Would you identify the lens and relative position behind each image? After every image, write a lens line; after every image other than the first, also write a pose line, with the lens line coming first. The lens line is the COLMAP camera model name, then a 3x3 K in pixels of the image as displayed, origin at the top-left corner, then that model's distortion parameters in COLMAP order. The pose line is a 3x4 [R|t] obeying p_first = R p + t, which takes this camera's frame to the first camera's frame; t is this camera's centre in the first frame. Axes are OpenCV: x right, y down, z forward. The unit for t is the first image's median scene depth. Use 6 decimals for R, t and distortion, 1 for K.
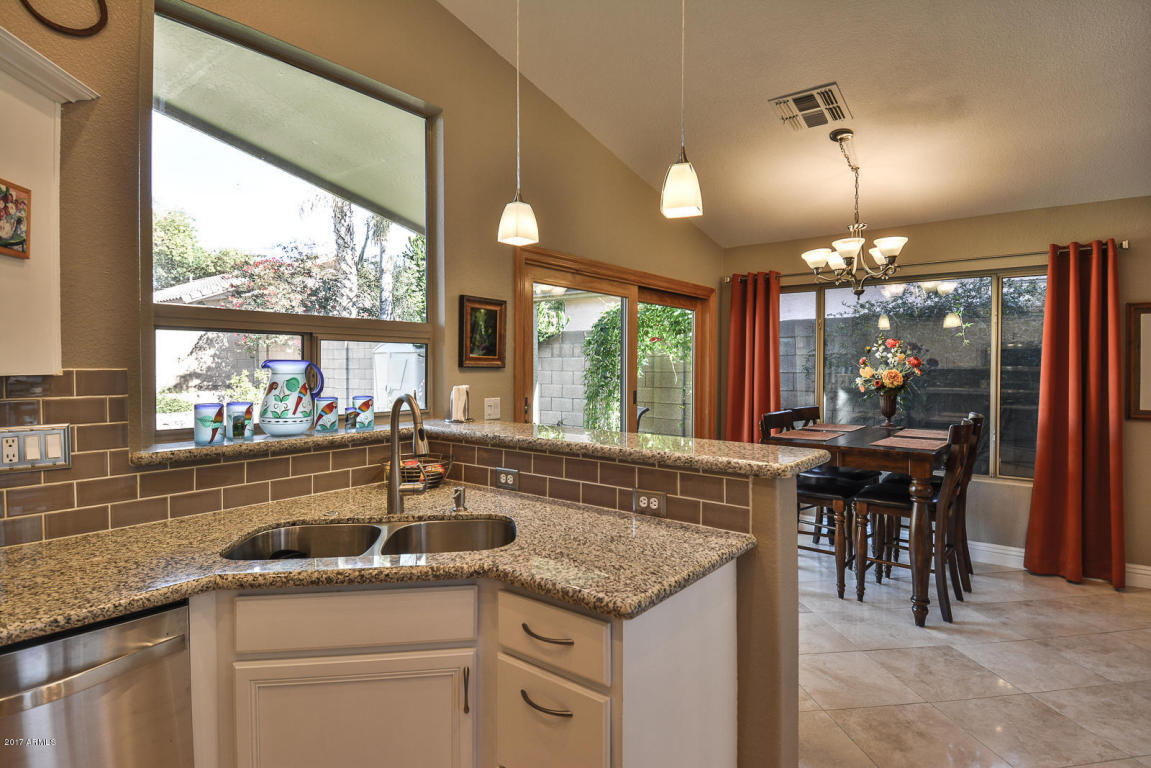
lens RADIAL K [[595.7, 0, 571.4], [0, 595.7, 379.8], [0, 0, 1]] dist [0.021010, -0.030150]
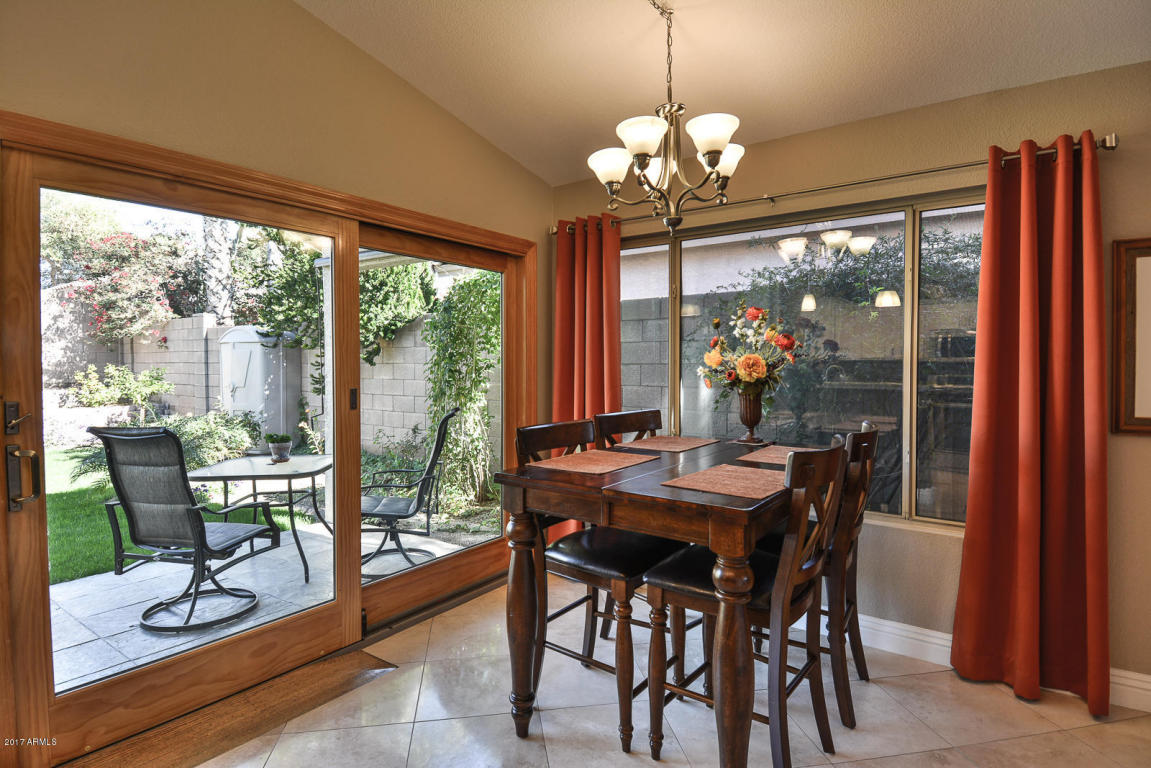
lens RADIAL K [[595.7, 0, 573.9], [0, 595.7, 379.6], [0, 0, 1]] dist [0.021010, -0.030150]
pose [[0.999321, -0.002321, 0.036772, 0.316884], [0.002146, 0.999986, 0.004780, 0.007094], [-0.036783, -0.004698, 0.999312, 0.360484]]
